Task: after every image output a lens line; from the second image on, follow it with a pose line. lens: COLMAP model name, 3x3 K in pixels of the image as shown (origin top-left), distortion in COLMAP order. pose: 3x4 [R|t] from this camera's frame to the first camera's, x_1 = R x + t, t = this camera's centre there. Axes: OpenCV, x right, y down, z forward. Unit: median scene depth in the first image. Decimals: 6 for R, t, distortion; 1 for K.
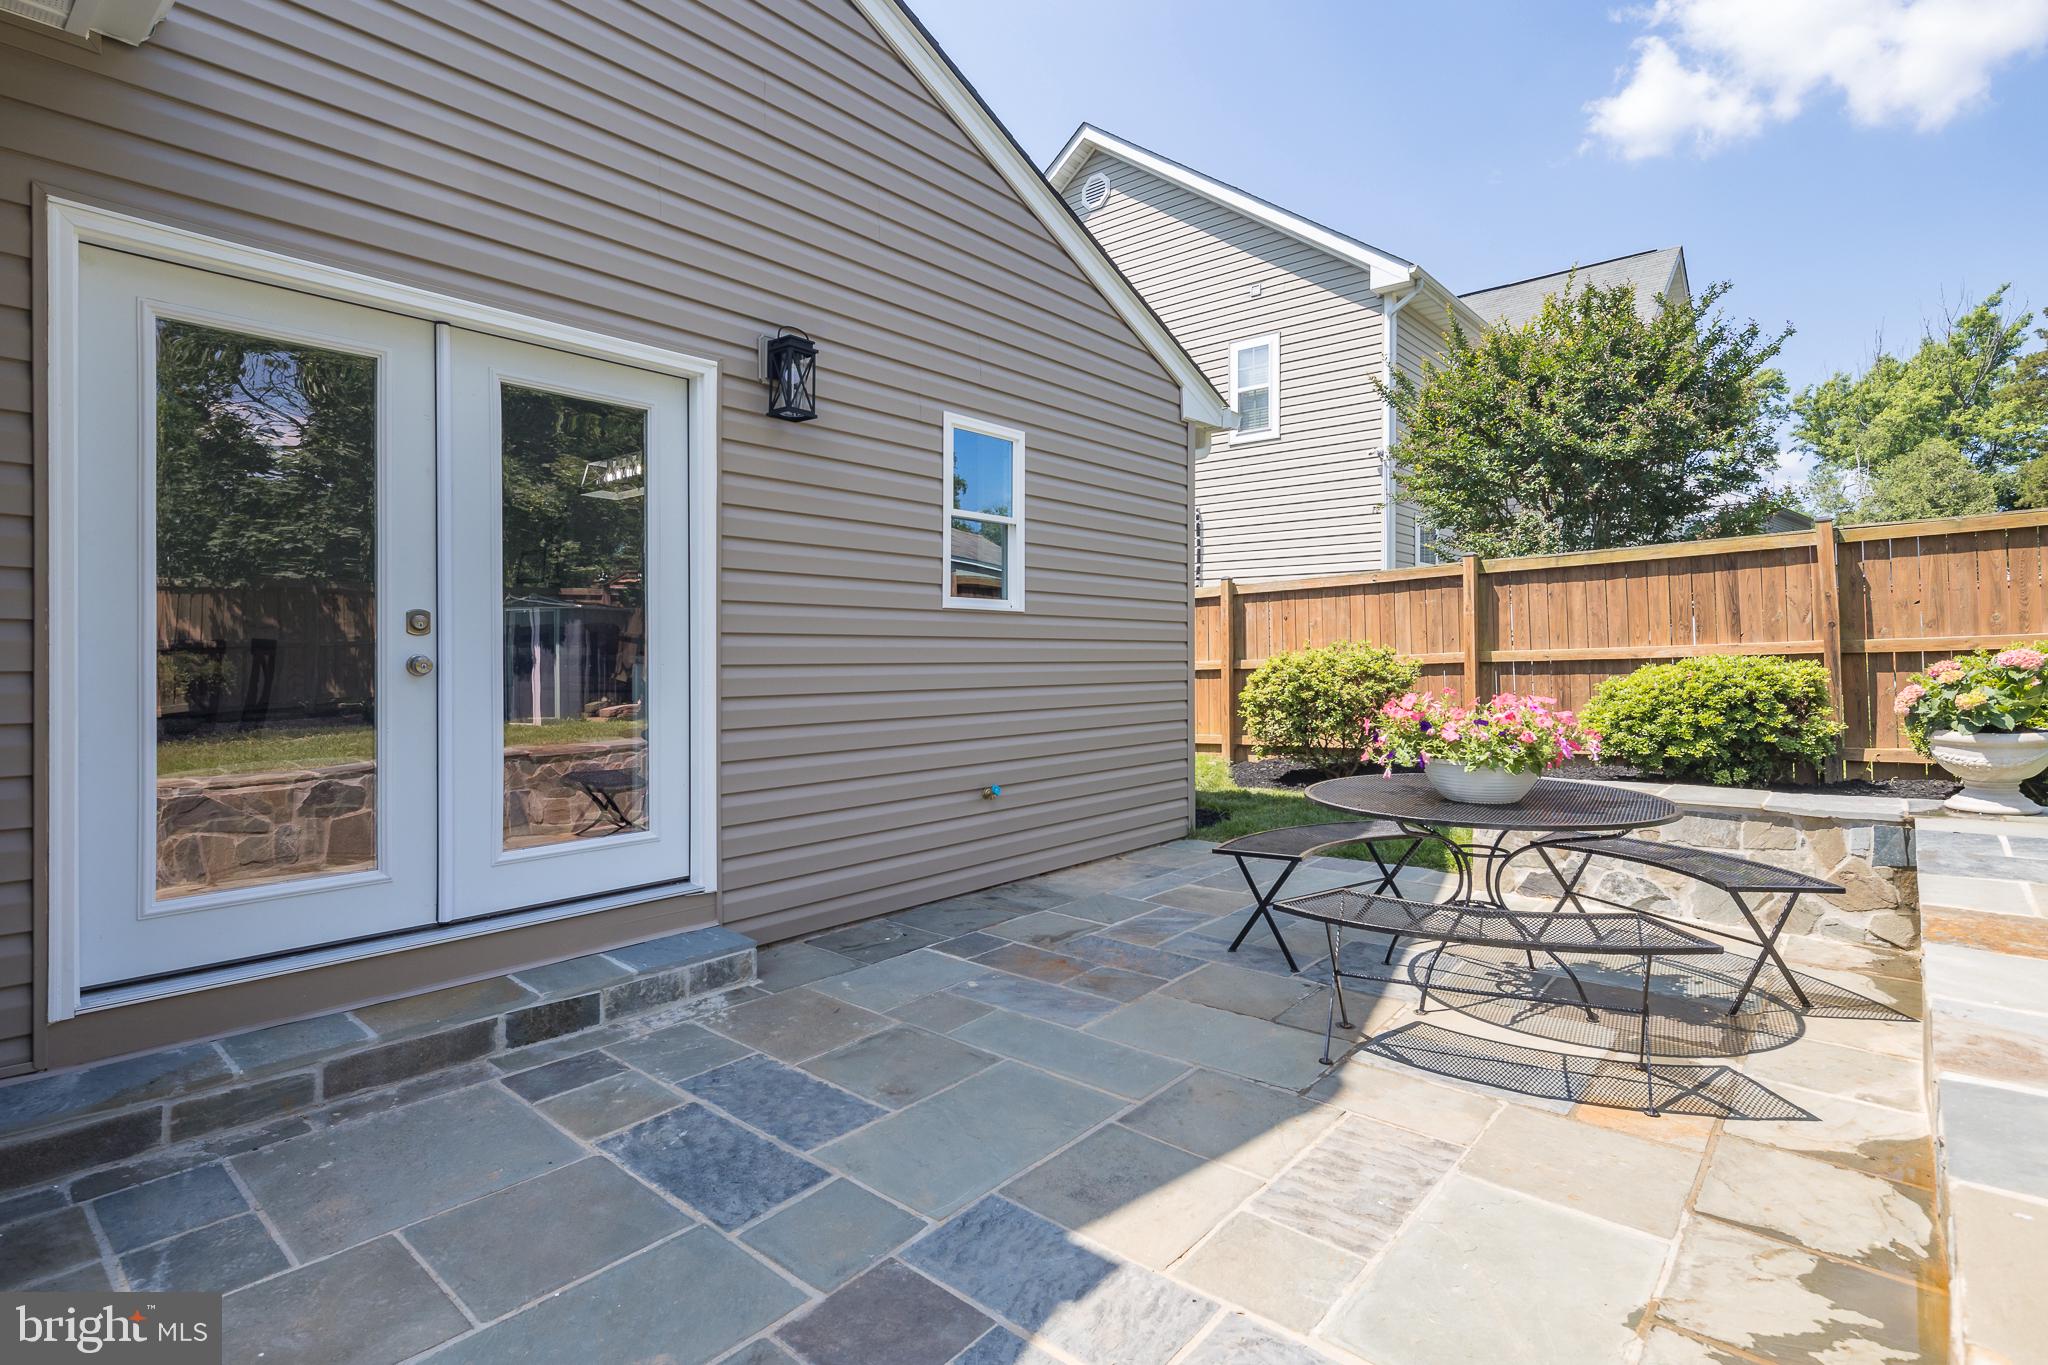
lens RADIAL K [[1000.8, 0, 1011.8], [0, 1000.8, 656.0], [0, 0, 1]] dist [0.006367, -0.004007]
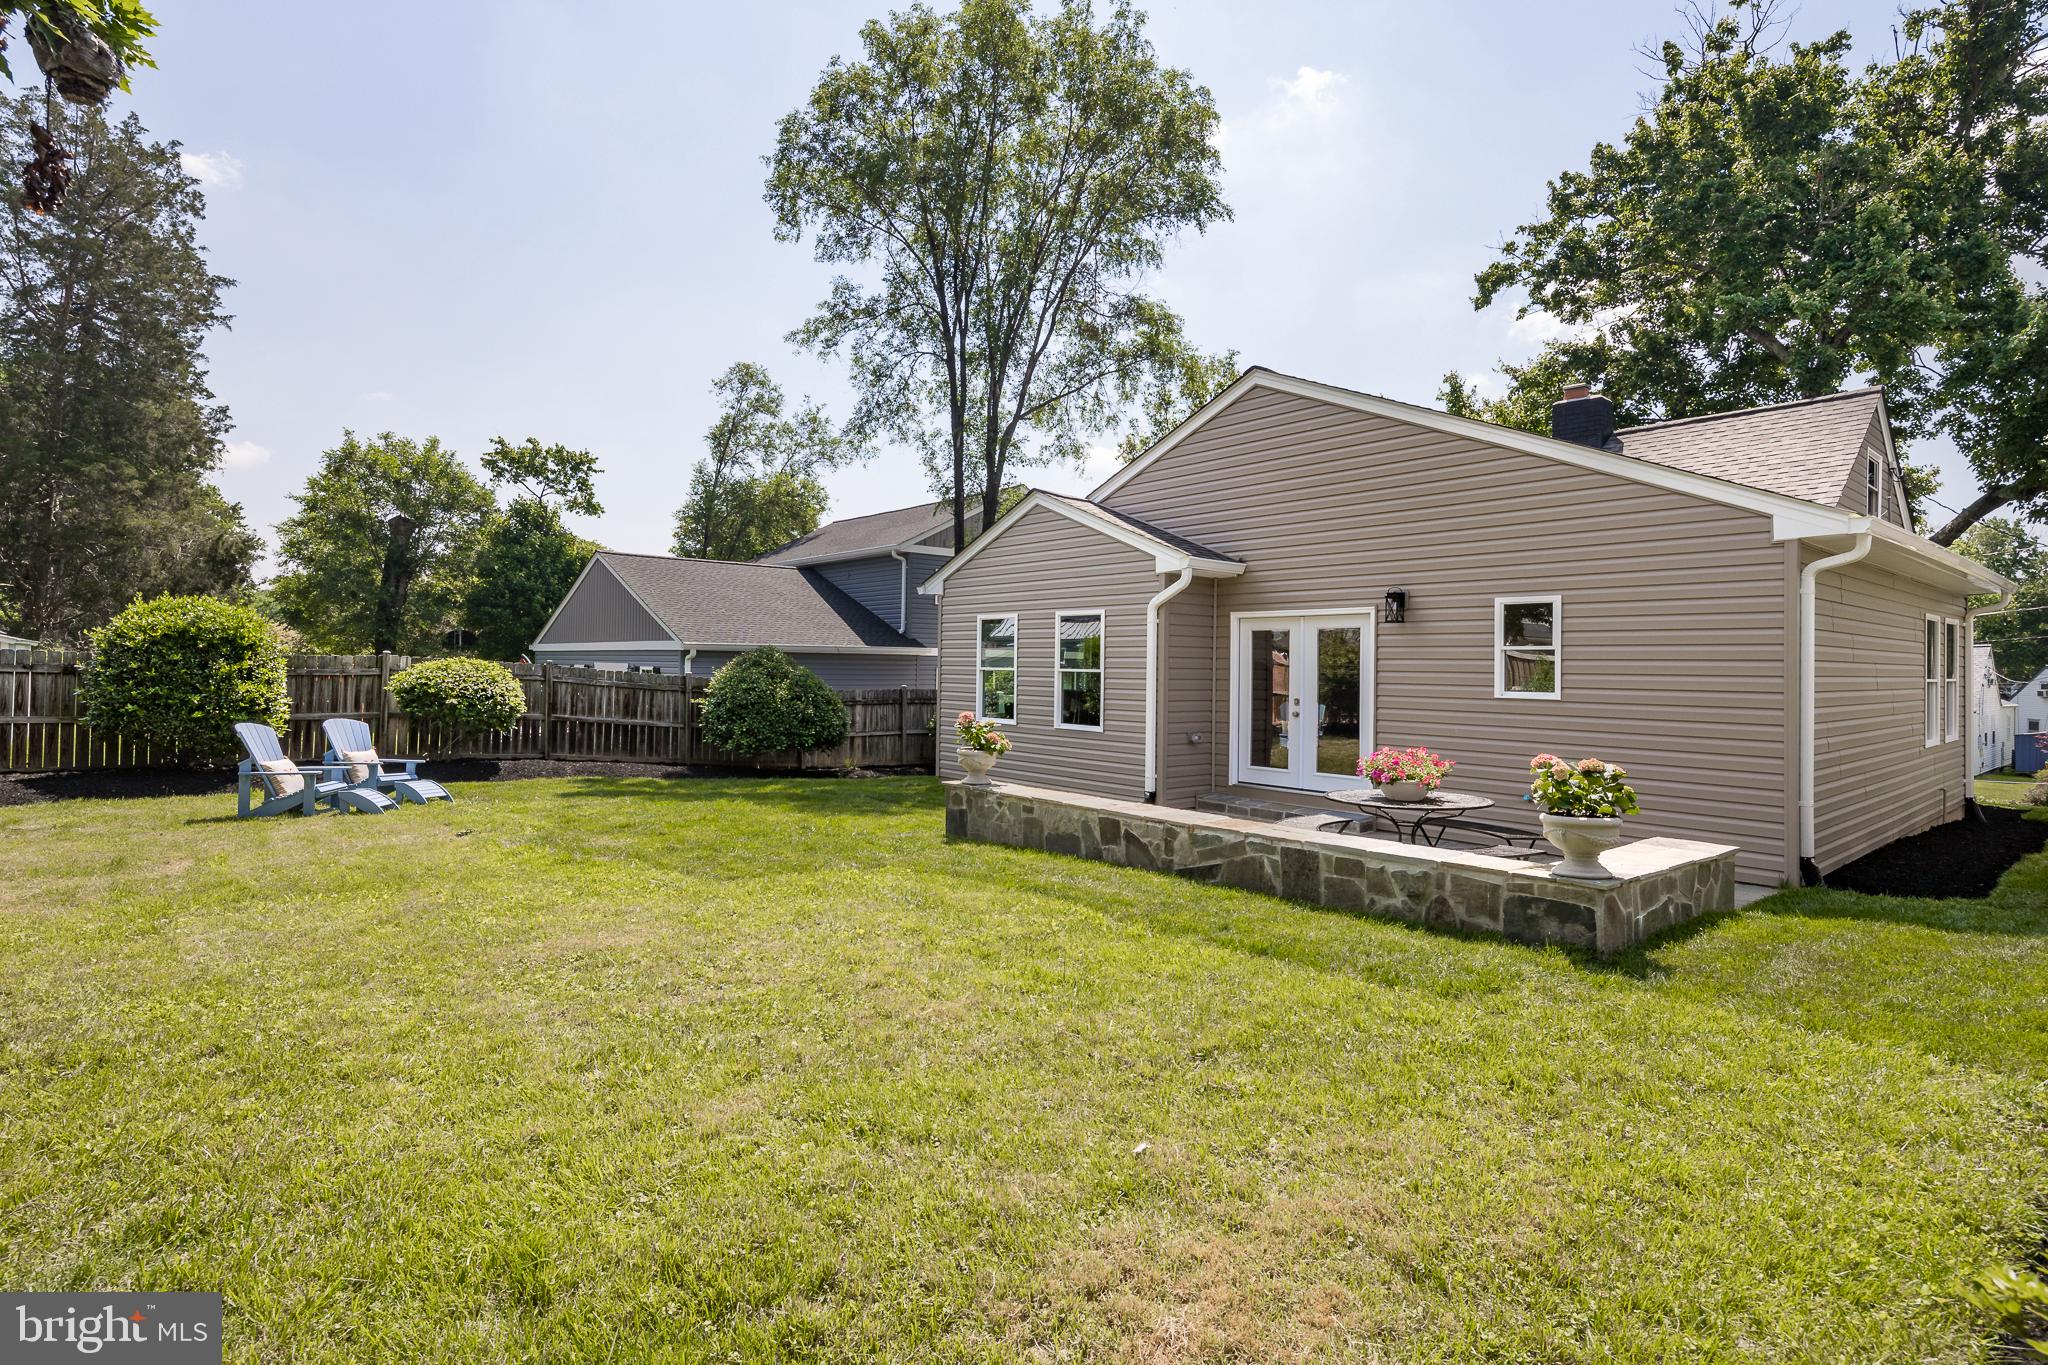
lens RADIAL K [[1000.8, 0, 1021.5], [0, 1000.8, 661.6], [0, 0, 1]] dist [0.006367, -0.004007]
pose [[-0.160384, -0.009842, -0.987006, 1.529857], [-0.014659, 0.999864, -0.007588, -0.070030], [0.986946, 0.013251, -0.160507, 0.301815]]
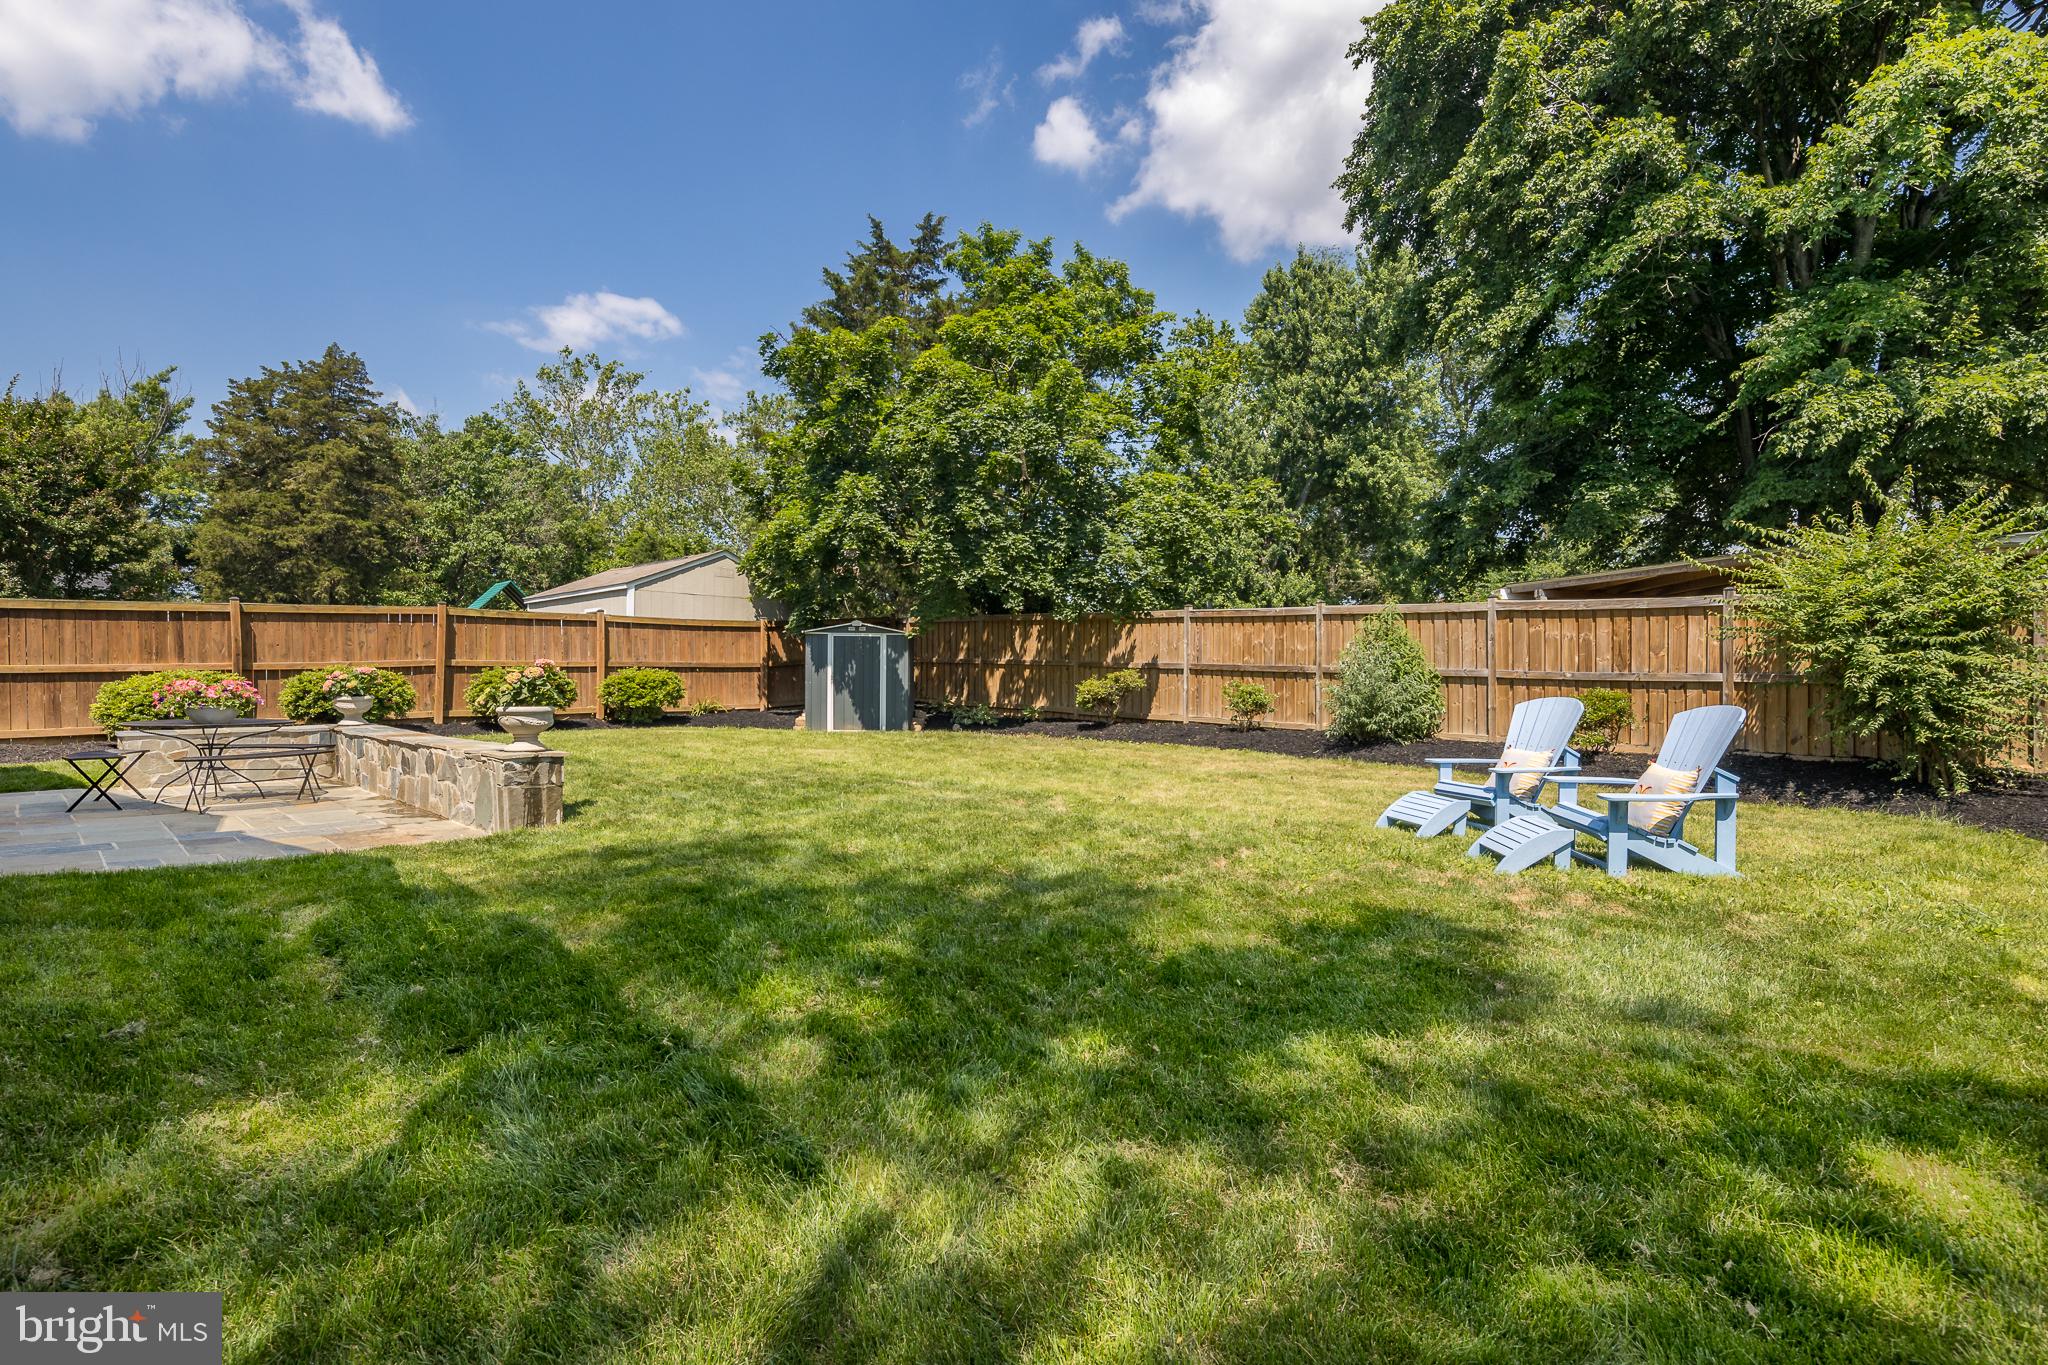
lens RADIAL K [[1000.8, 0, 1019.9], [0, 1000.8, 680.2], [0, 0, 1]] dist [0.006367, -0.004007]
pose [[0.065857, 0.006032, 0.997811, -1.049036], [-0.002476, 0.999980, -0.005882, 0.026522], [-0.997826, -0.002083, 0.065871, -0.643987]]
